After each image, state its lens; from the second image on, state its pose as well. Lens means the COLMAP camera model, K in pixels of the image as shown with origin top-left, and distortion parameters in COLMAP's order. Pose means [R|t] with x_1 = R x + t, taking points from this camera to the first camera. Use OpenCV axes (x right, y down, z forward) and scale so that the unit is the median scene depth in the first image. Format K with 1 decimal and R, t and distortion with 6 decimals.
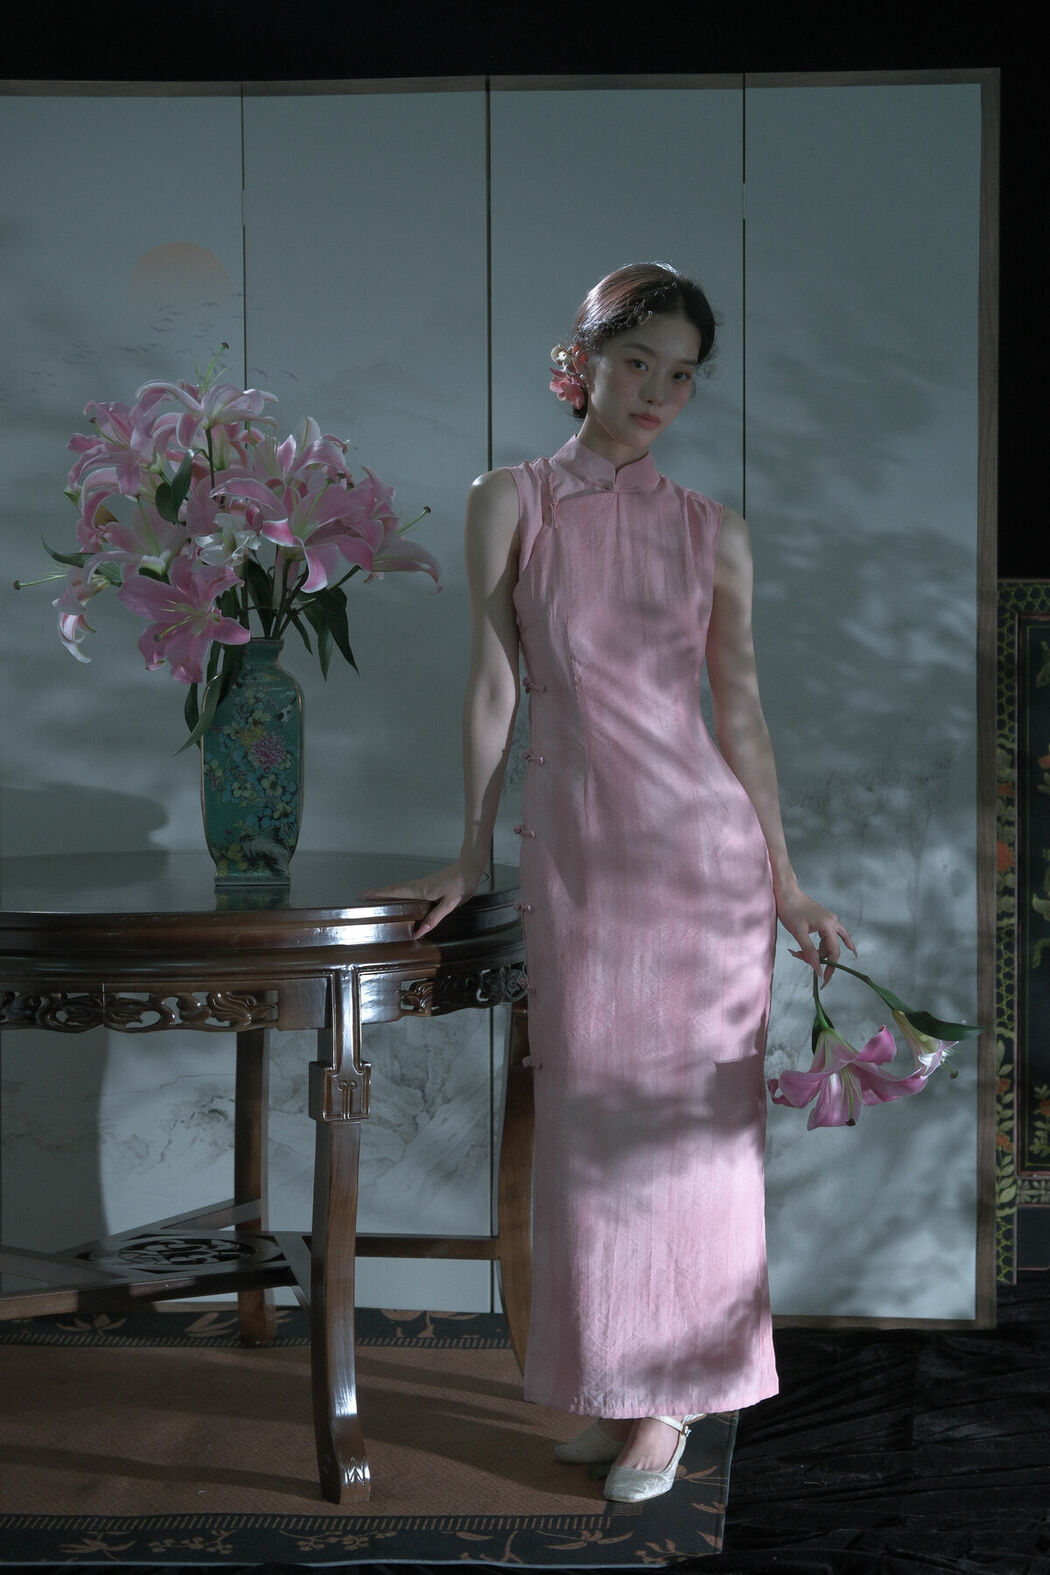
lens RADIAL K [[3589.3, 0, 568.9], [0, 3589.3, 725.1], [0, 0, 1]] dist [0.059658, 0.873831]
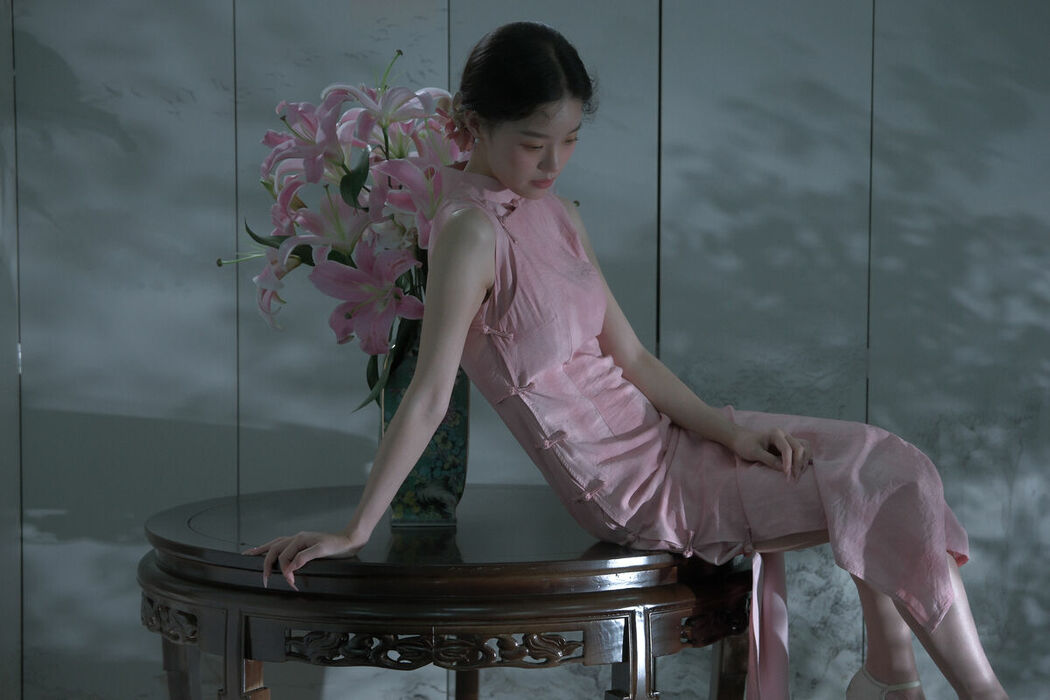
lens RADIAL K [[2392.8, 0, 575.5], [0, 2392.8, 446.3], [0, 0, 1]] dist [0.059658, 0.873831]
pose [[0.996222, -0.004379, 0.086737, -0.120219], [-0.000188, 0.998617, 0.052568, -0.018723], [-0.086847, -0.052386, 0.994843, 0.207668]]
